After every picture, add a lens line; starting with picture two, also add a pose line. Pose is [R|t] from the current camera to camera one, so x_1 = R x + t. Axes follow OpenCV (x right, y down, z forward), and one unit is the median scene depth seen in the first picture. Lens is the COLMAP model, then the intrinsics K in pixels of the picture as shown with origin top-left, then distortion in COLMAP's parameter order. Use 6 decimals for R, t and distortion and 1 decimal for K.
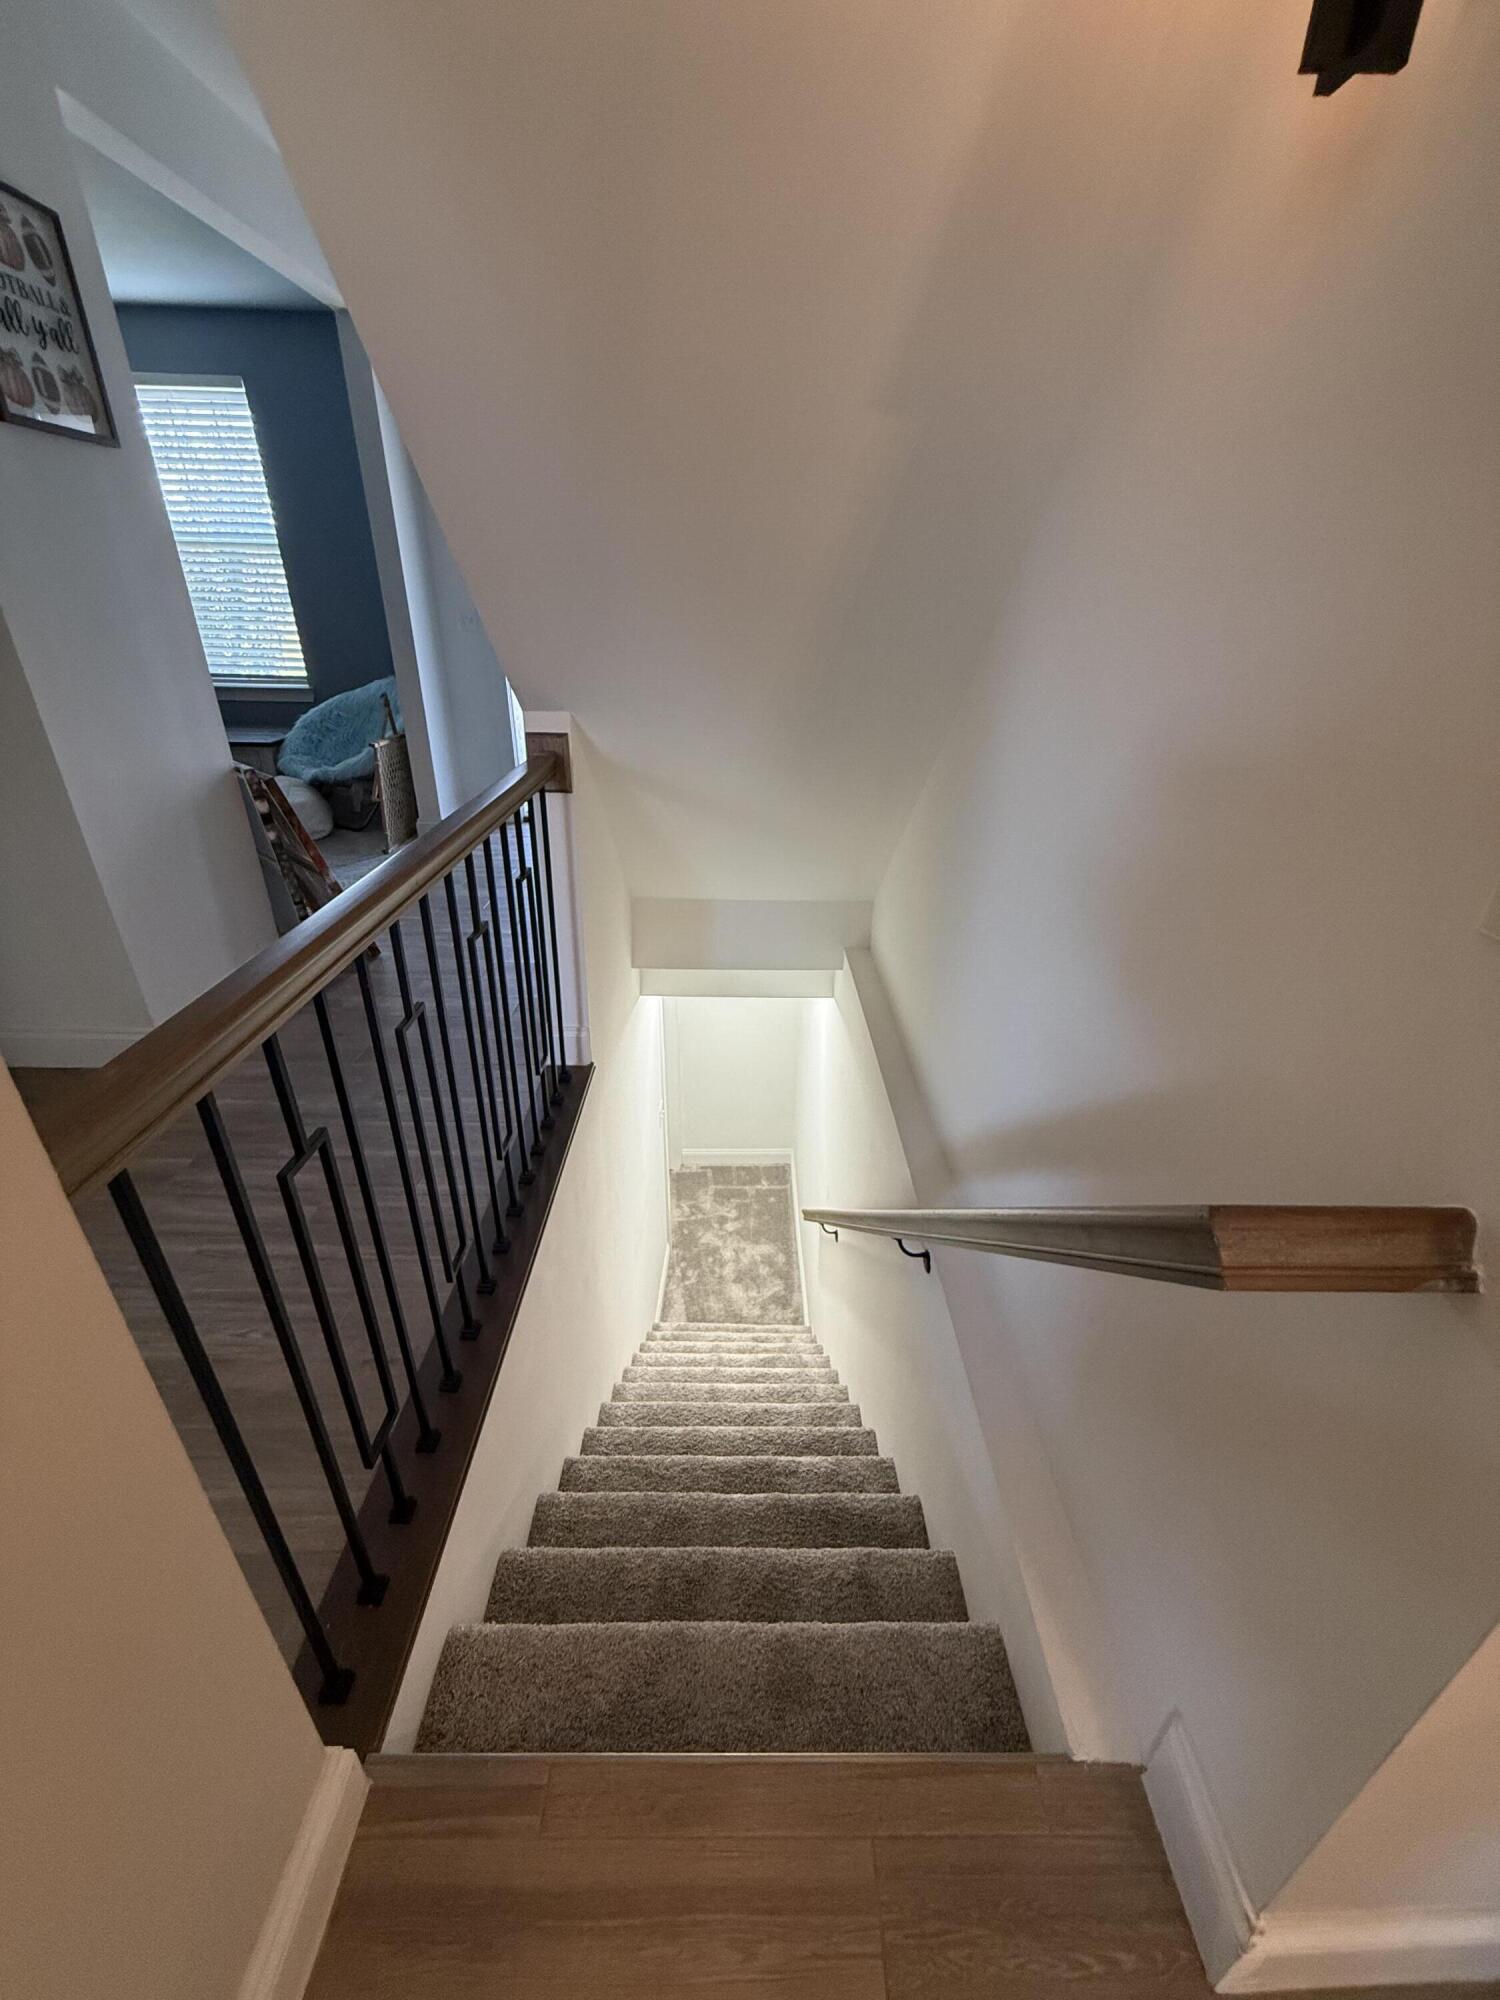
lens RADIAL K [[800.2, 0, 748.8], [0, 800.2, 1003.9], [0, 0, 1]] dist [0.001797, 0.000884]
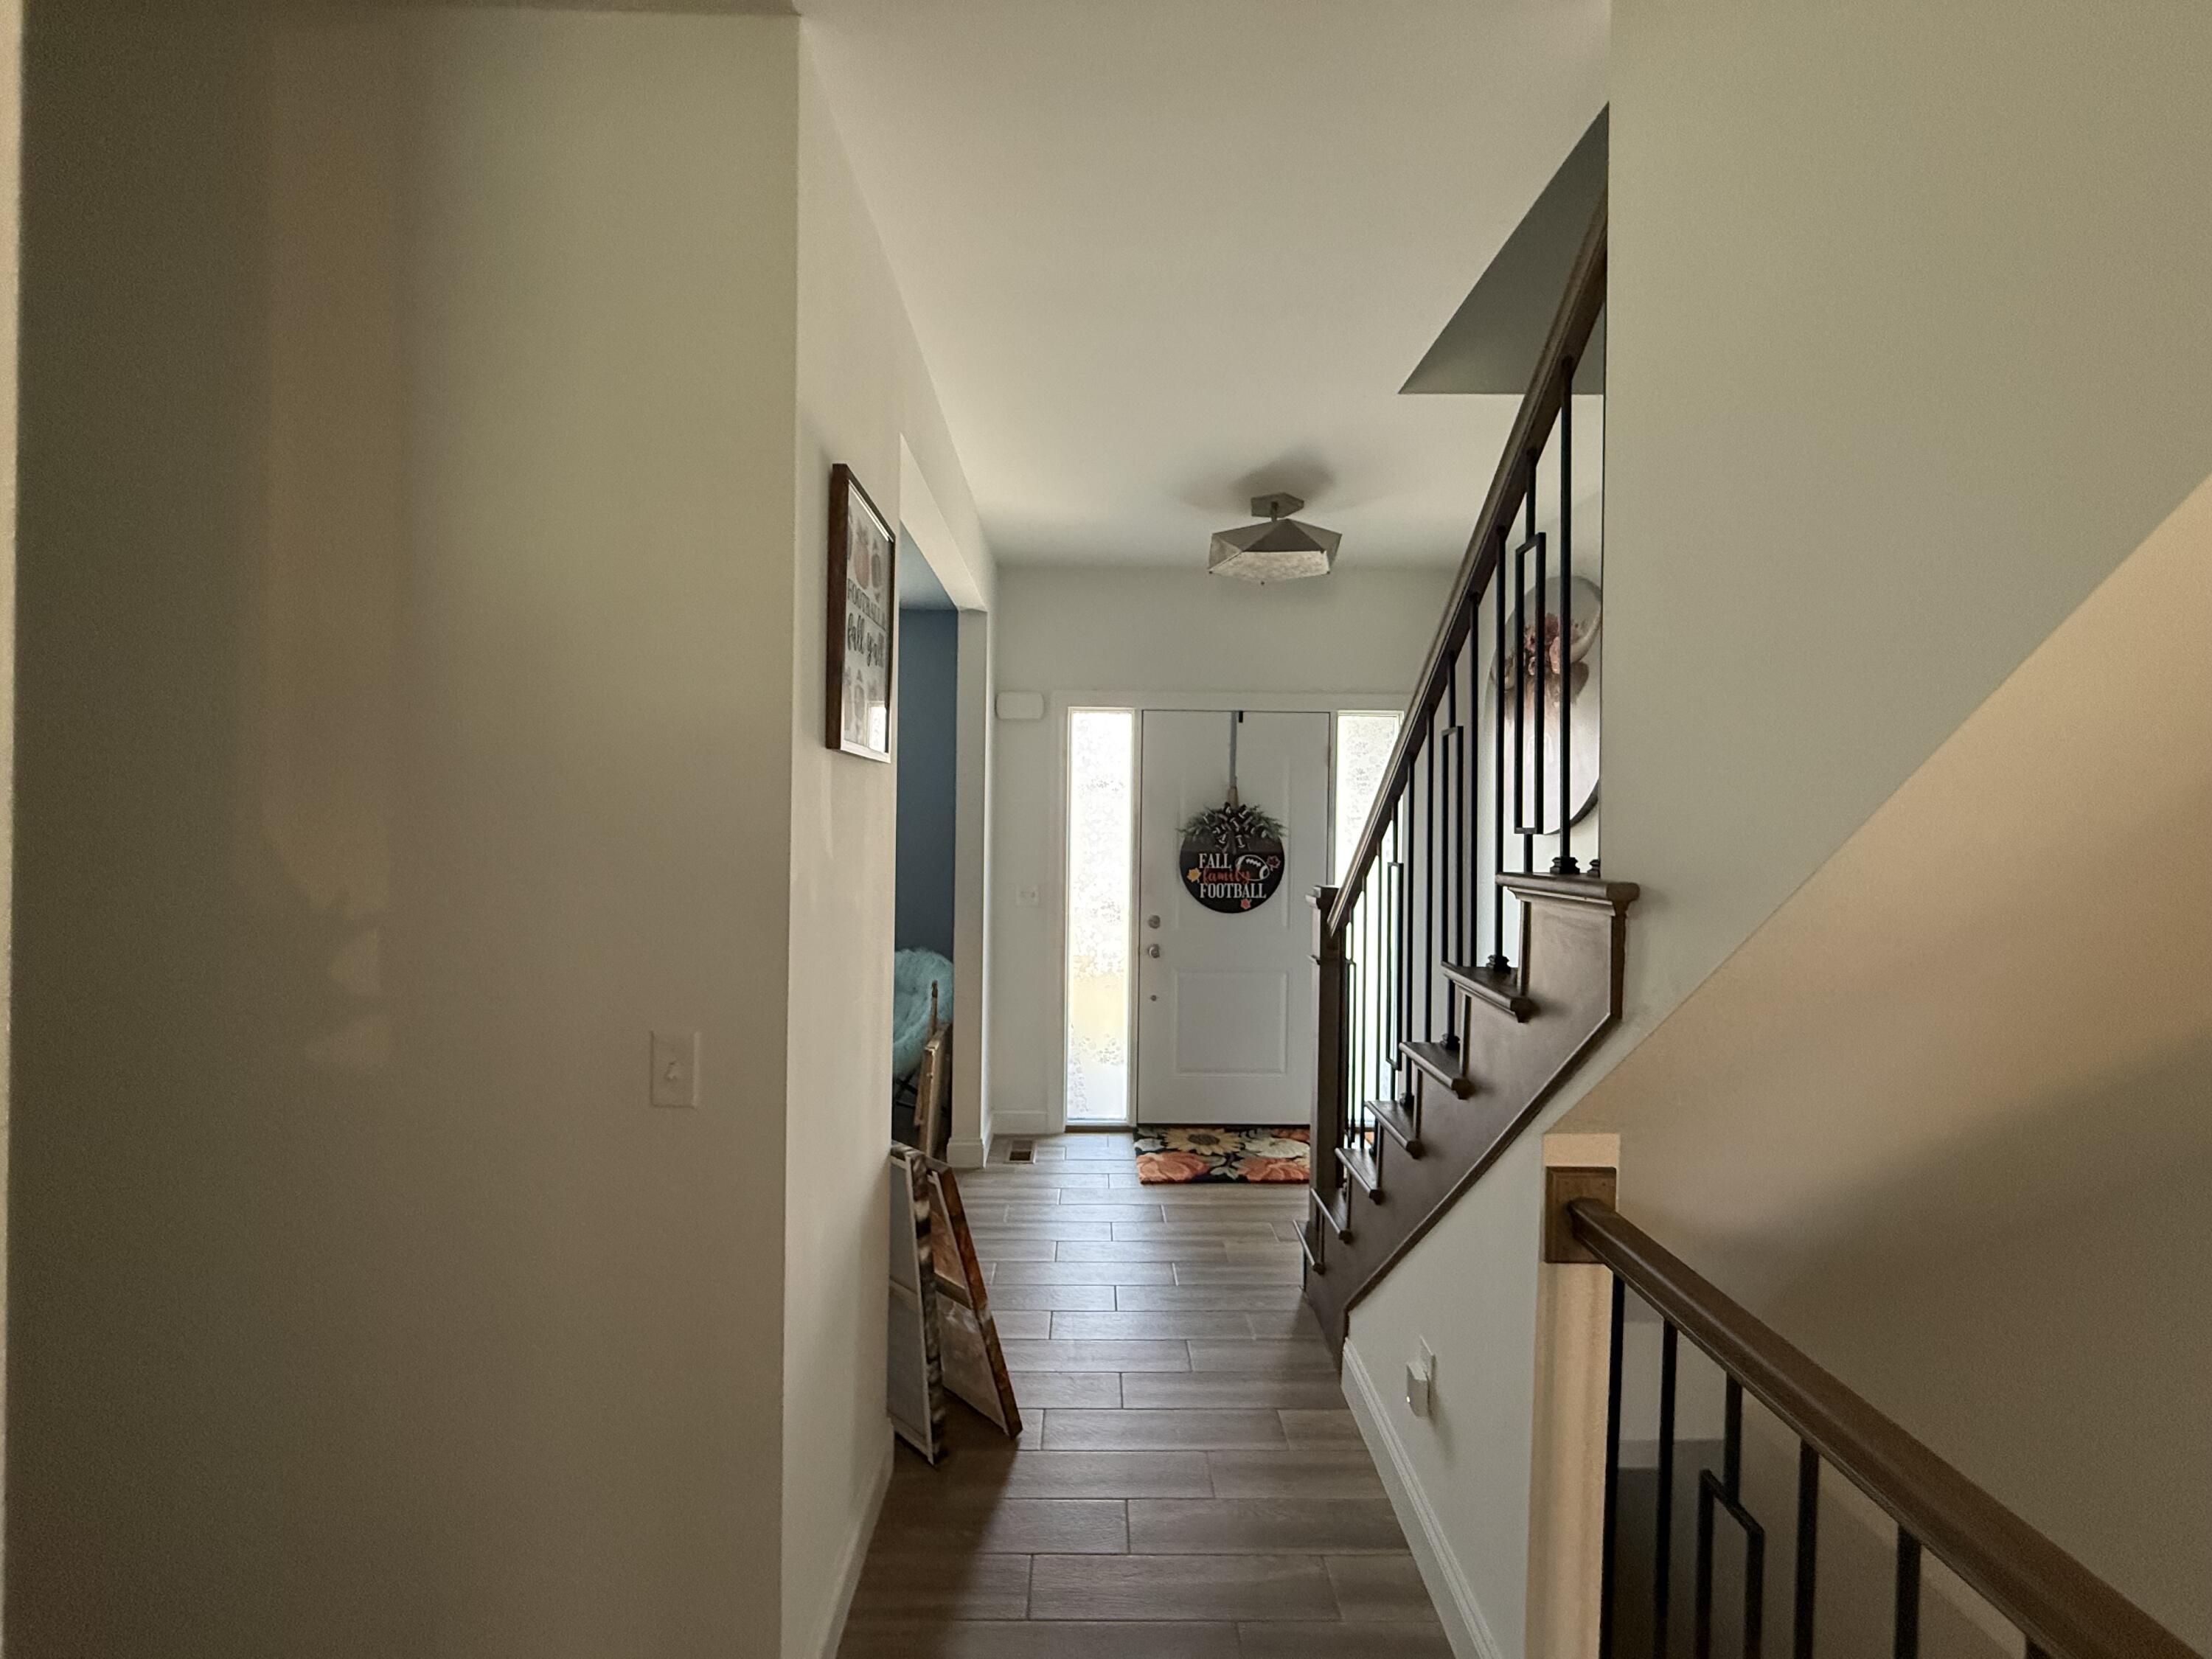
lens RADIAL K [[885.1, 0, 1105.0], [0, 885.1, 827.2], [0, 0, 1]] dist [0.001797, 0.000884]
pose [[0.999979, -0.006379, -0.000637, -0.454902], [0.005421, 0.894371, -0.447293, -0.201739], [0.003423, 0.447280, 0.894387, 0.211498]]
